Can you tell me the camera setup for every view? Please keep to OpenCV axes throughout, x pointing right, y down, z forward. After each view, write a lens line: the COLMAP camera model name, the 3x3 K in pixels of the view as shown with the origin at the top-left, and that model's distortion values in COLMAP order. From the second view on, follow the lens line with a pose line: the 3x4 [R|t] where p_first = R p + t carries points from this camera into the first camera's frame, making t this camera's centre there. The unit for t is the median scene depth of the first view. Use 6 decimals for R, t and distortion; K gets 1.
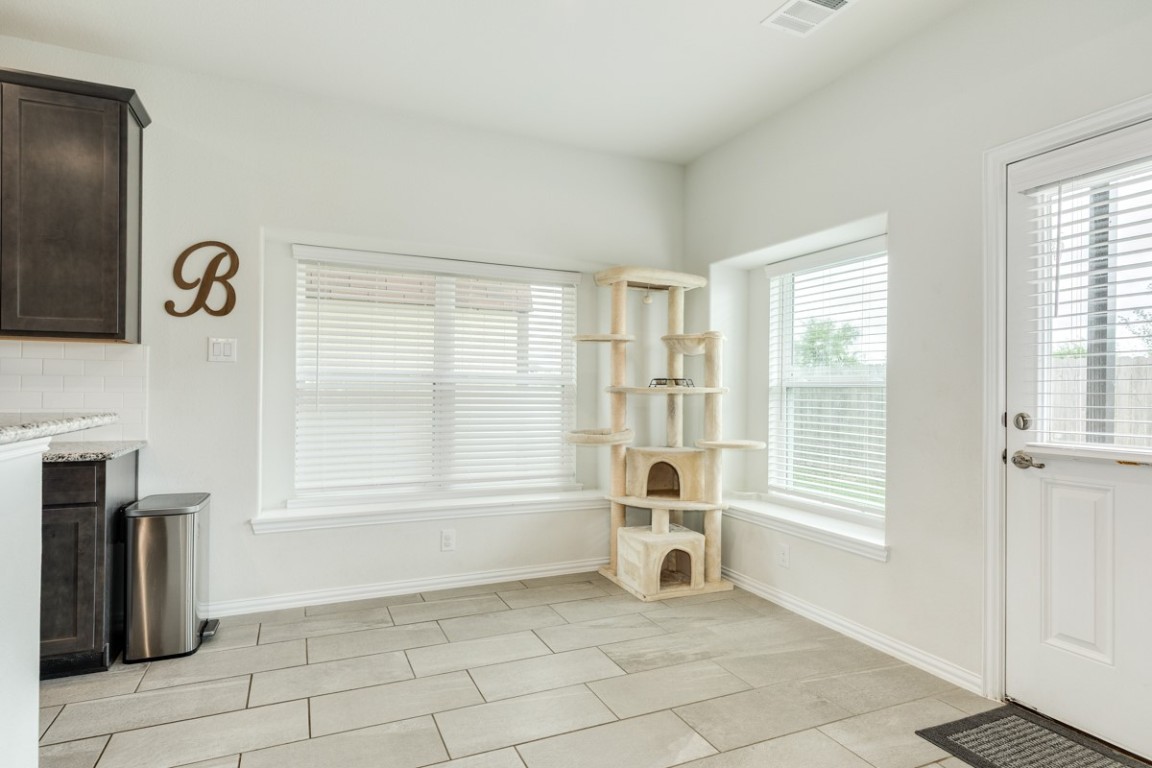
lens RADIAL K [[613.5, 0, 574.5], [0, 613.5, 389.1], [0, 0, 1]] dist [-0.001729, -0.000920]
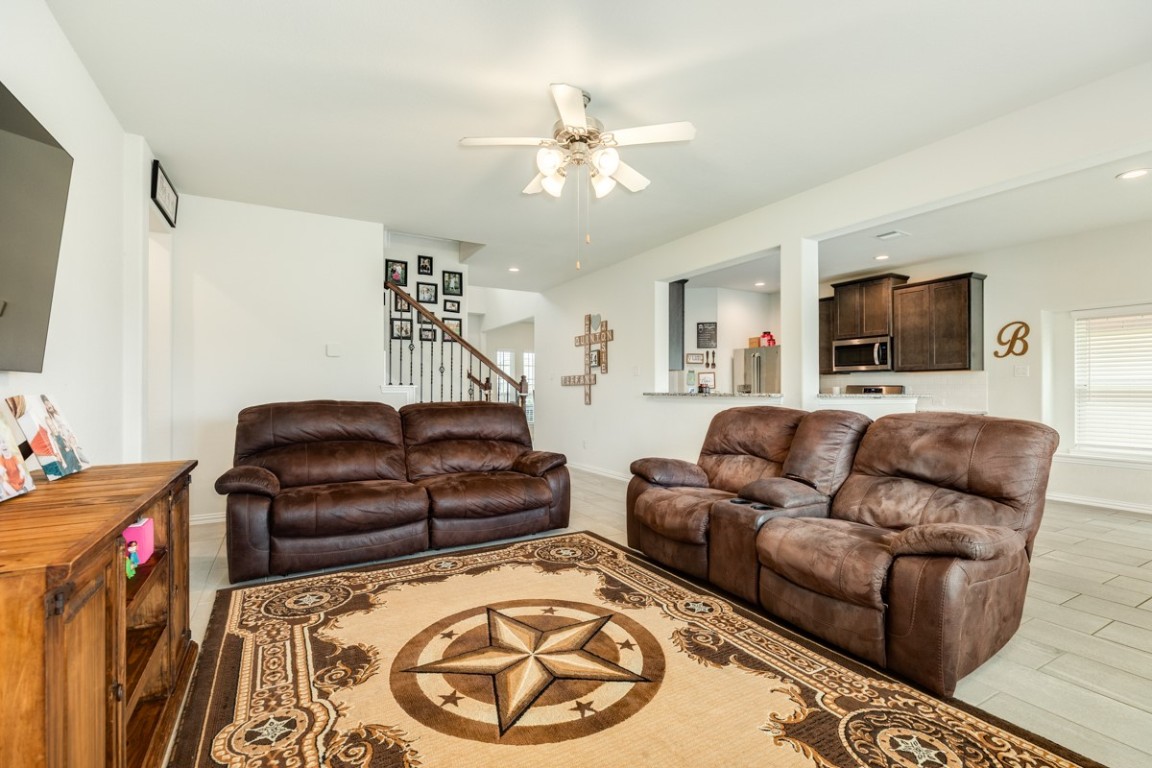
lens RADIAL K [[512.7, 0, 575.6], [0, 512.7, 388.9], [0, 0, 1]] dist [0.003245, -0.000614]
pose [[0.093031, -0.014113, -0.995563, 1.076644], [-0.002691, 0.999892, -0.014426, 0.028279], [0.995660, 0.004021, 0.092983, -0.726300]]
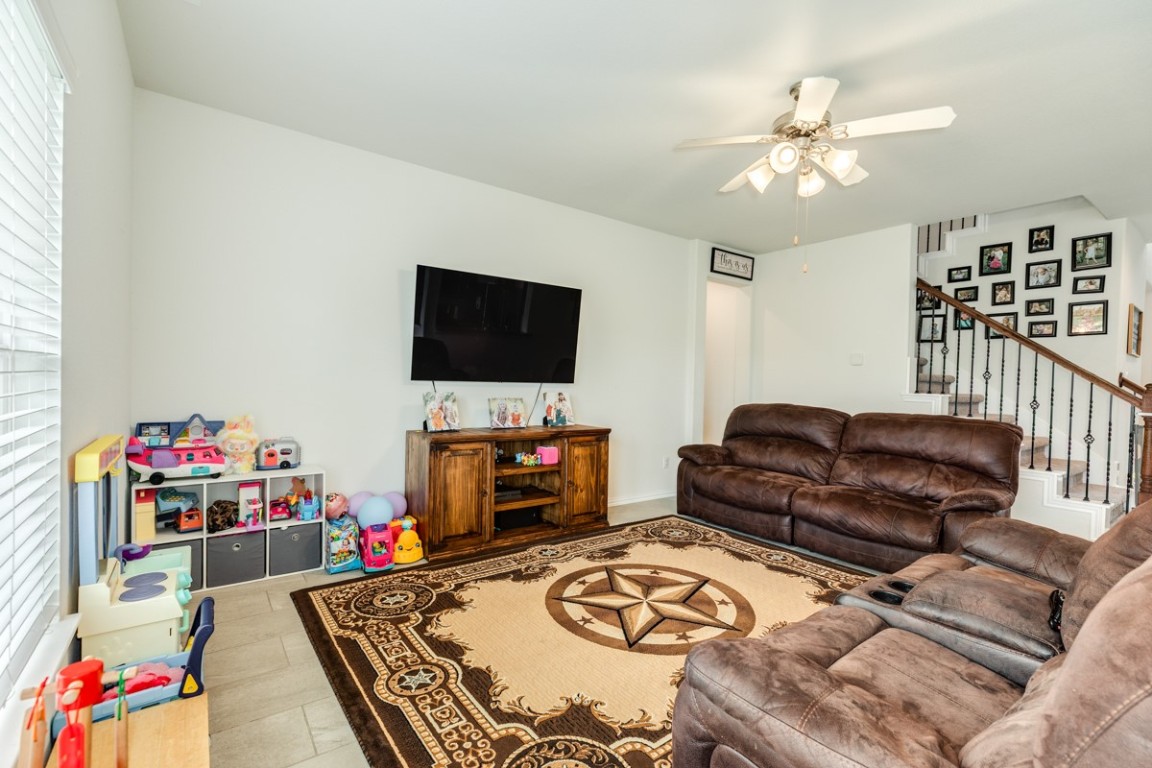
lens RADIAL K [[512.7, 0, 575.8], [0, 512.7, 388.3], [0, 0, 1]] dist [0.003245, -0.000614]
pose [[-0.976506, -0.032232, -0.213065, 0.711081], [-0.036813, 0.999168, 0.017568, -0.009457], [0.212321, 0.024998, -0.976880, 0.114054]]
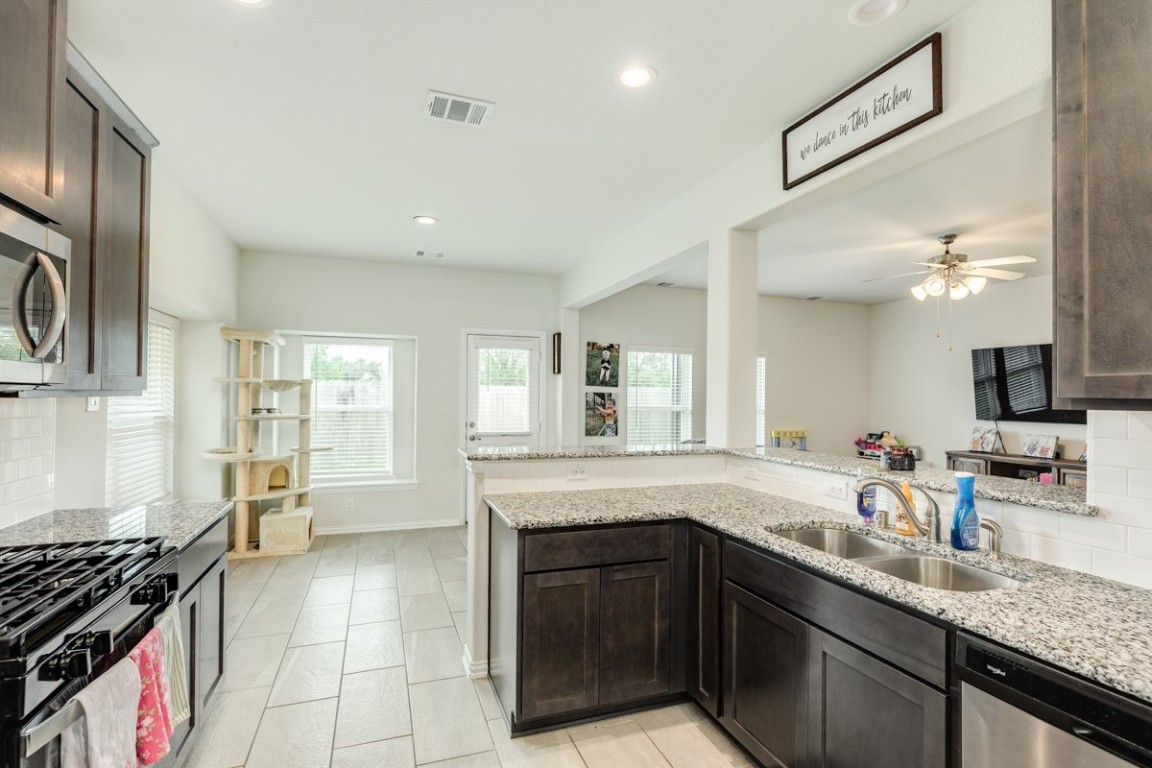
lens RADIAL K [[551.2, 0, 576.9], [0, 551.2, 390.9], [0, 0, 1]] dist [-0.000295, -0.000347]
pose [[0.074196, 0.000177, 0.997244, -1.336257], [-0.012078, 0.999927, 0.000722, -0.083688], [-0.997171, -0.012098, 0.074192, 0.228192]]
